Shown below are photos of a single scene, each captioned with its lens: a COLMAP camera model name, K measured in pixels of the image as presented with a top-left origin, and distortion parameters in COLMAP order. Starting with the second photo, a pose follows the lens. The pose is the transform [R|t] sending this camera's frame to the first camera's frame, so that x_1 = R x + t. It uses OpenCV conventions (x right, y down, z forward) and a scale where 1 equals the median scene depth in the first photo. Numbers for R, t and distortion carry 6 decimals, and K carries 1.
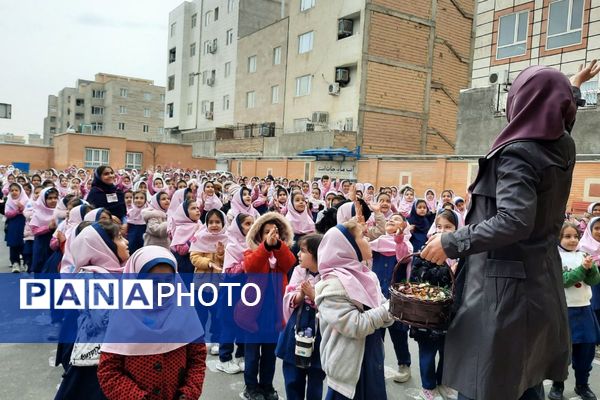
lens RADIAL K [[463.5, 0, 302.4], [0, 463.5, 196.0], [0, 0, 1]] dist [0.009387, -0.016054]
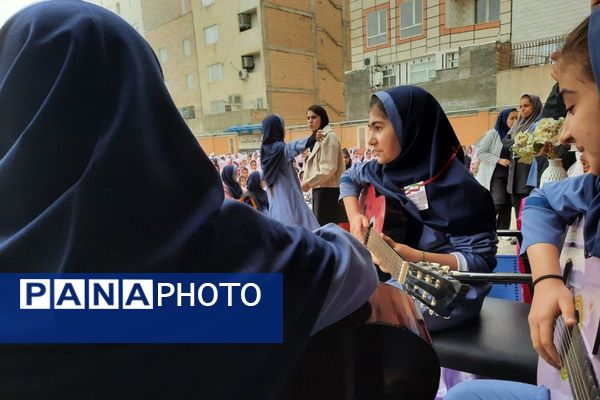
lens RADIAL K [[471.7, 0, 296.9], [0, 471.7, 203.9], [0, 0, 1]] dist [0.030341, -0.023526]
pose [[0.955638, -0.136325, 0.261098, -0.166612], [0.114543, 0.988674, 0.096972, -0.000599], [-0.271360, -0.062763, 0.960429, -0.245985]]
